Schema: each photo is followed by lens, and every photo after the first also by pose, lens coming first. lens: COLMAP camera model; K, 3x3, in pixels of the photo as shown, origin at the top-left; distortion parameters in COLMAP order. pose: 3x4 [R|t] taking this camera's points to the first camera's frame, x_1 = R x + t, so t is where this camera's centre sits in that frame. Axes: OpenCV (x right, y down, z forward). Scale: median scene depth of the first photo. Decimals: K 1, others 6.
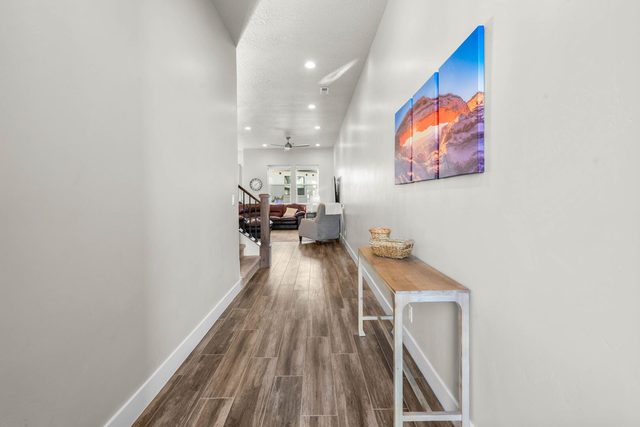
lens RADIAL K [[293.1, 0, 320.0], [0, 293.1, 213.5], [0, 0, 1]] dist [0.000614, -0.000088]
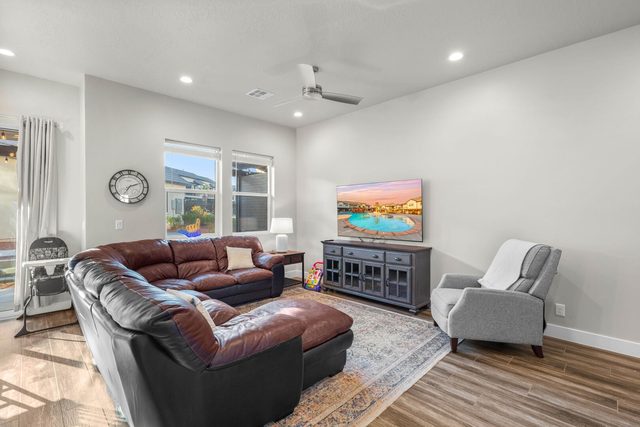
lens RADIAL K [[293.1, 0, 320.0], [0, 293.1, 213.5], [0, 0, 1]] dist [0.000614, -0.000088]
pose [[0.723782, 0.008781, 0.689973, -0.296441], [0.029686, 0.998597, -0.043849, -0.045094], [-0.689390, 0.052219, 0.722506, 0.589995]]
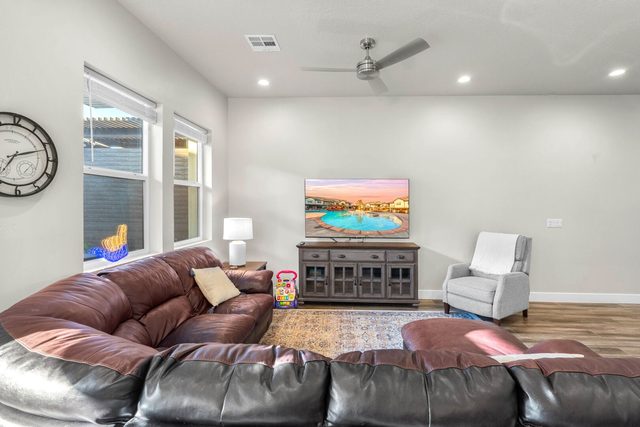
lens RADIAL K [[297.2, 0, 339.0], [0, 297.2, 203.9], [0, 0, 1]] dist [0.001414, -0.000073]
pose [[0.062352, 0.011797, 0.997985, -0.354344], [0.044005, 0.998925, -0.014558, -0.066767], [-0.997084, 0.044824, 0.061766, 0.835407]]
